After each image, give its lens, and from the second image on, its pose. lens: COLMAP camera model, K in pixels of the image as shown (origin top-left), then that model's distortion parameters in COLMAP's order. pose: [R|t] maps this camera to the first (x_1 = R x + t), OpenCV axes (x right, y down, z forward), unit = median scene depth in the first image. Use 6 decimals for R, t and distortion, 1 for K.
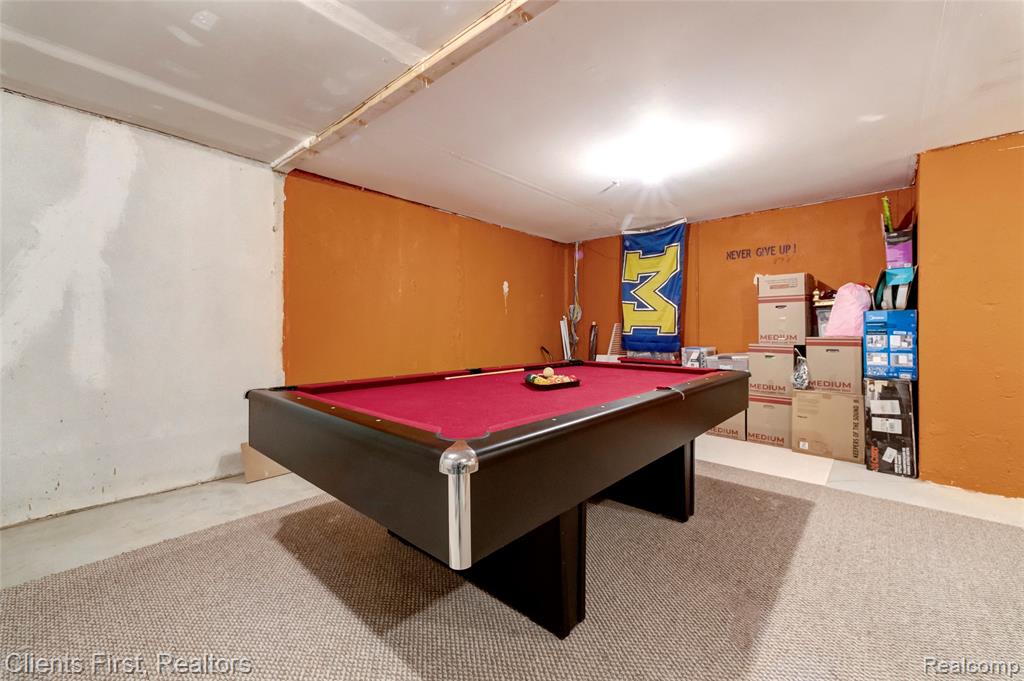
lens RADIAL K [[405.4, 0, 507.4], [0, 405.4, 333.6], [0, 0, 1]] dist [0.002816, 0.000395]
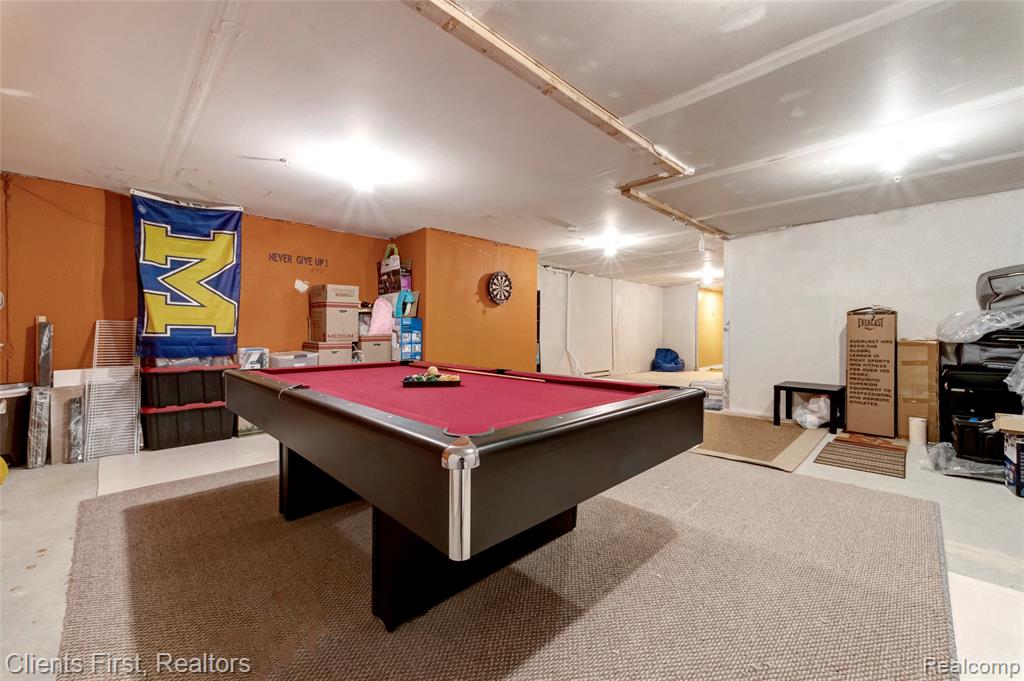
lens RADIAL K [[405.4, 0, 507.4], [0, 405.4, 333.6], [0, 0, 1]] dist [0.002816, 0.000395]
pose [[0.071342, -0.004933, 0.997440, -0.505353], [0.011670, 0.999923, 0.004111, 0.002693], [-0.997384, 0.011347, 0.071394, 0.406785]]
